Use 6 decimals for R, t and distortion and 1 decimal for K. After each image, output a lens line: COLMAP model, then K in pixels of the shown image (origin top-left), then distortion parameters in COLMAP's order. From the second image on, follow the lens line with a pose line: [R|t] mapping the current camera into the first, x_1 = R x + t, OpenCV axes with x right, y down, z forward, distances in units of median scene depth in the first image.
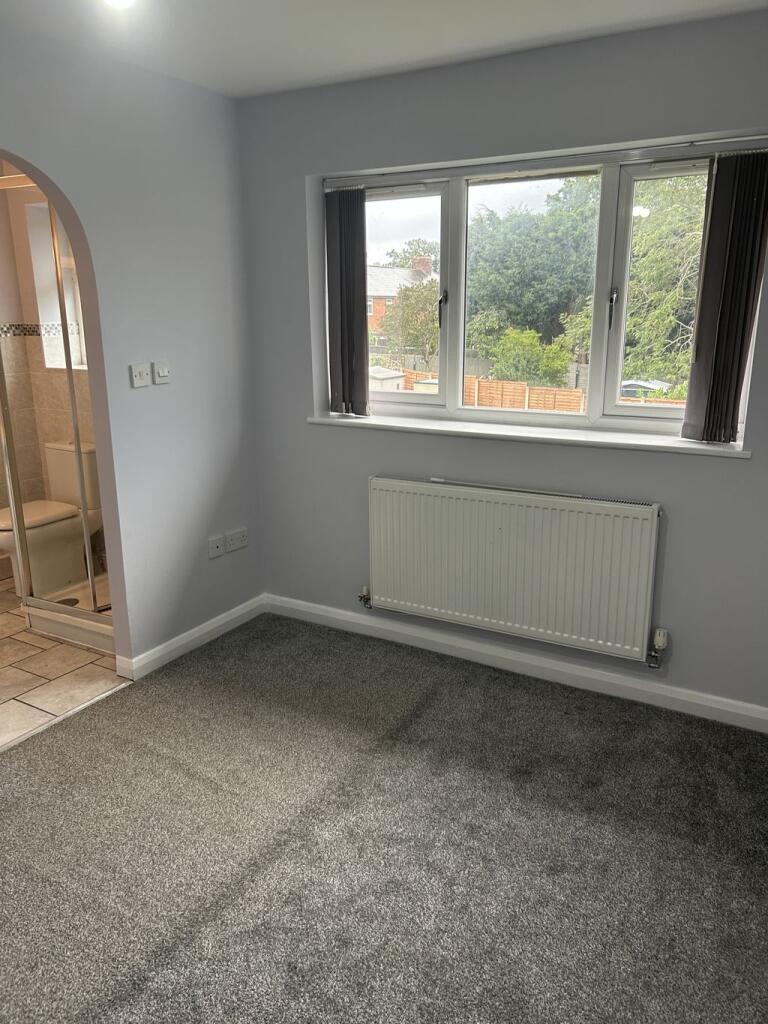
lens RADIAL K [[770.4, 0, 385.6], [0, 770.4, 512.9], [0, 0, 1]] dist [0.047066, -0.043530]
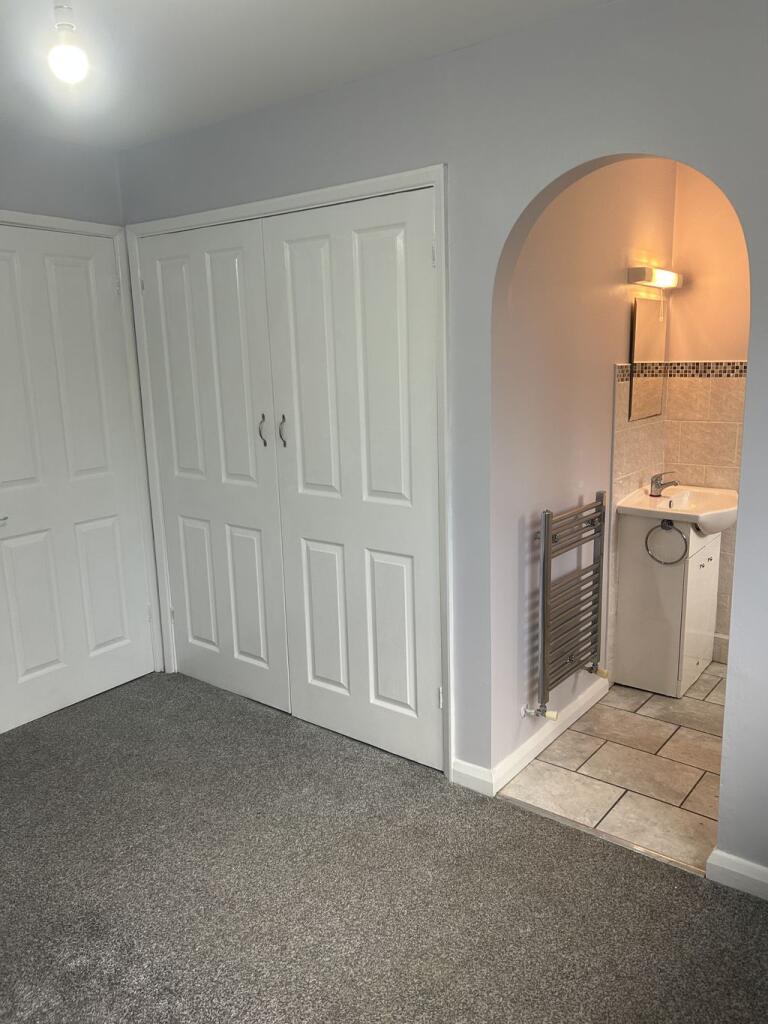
lens RADIAL K [[770.4, 0, 388.6], [0, 770.4, 503.5], [0, 0, 1]] dist [0.047066, -0.043530]
pose [[-0.135396, 0.205089, -0.969333, 0.242711], [-0.225213, 0.946362, 0.231686, -0.149058], [0.964856, 0.249676, -0.081945, 0.516167]]
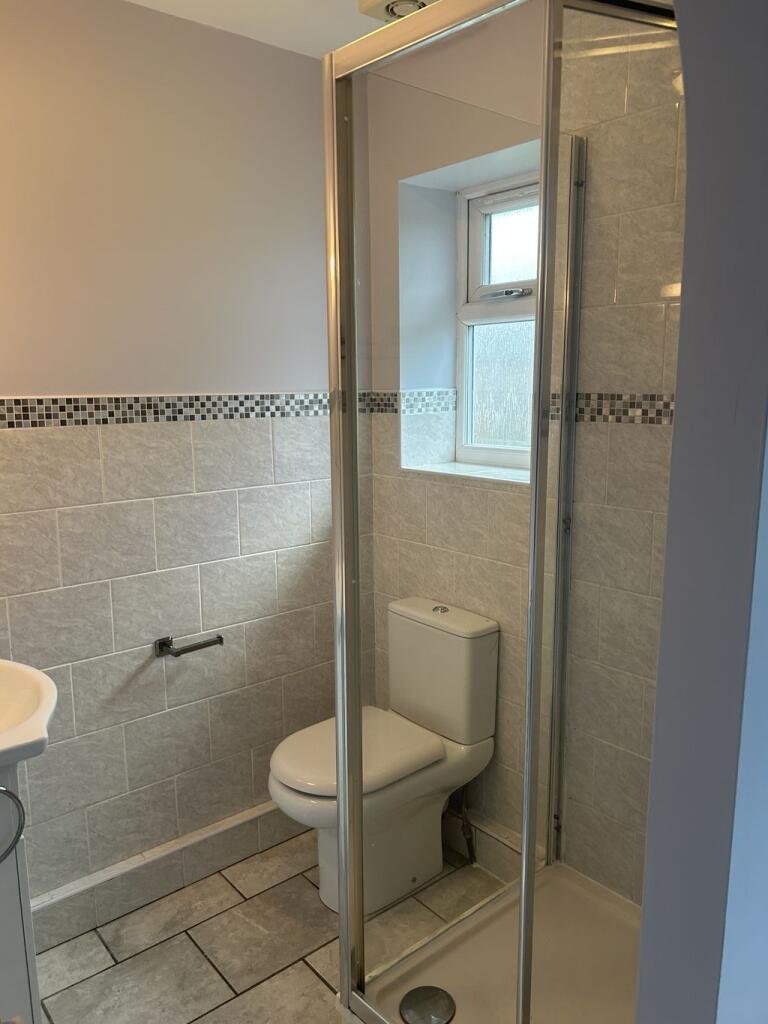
lens RADIAL K [[770.4, 0, 350.6], [0, 770.4, 525.0], [0, 0, 1]] dist [0.047066, -0.043530]
pose [[0.933880, 0.054352, -0.353432, -0.272870], [-0.076736, 0.995816, -0.049618, -0.115824], [0.349256, 0.073458, 0.934143, 0.468236]]
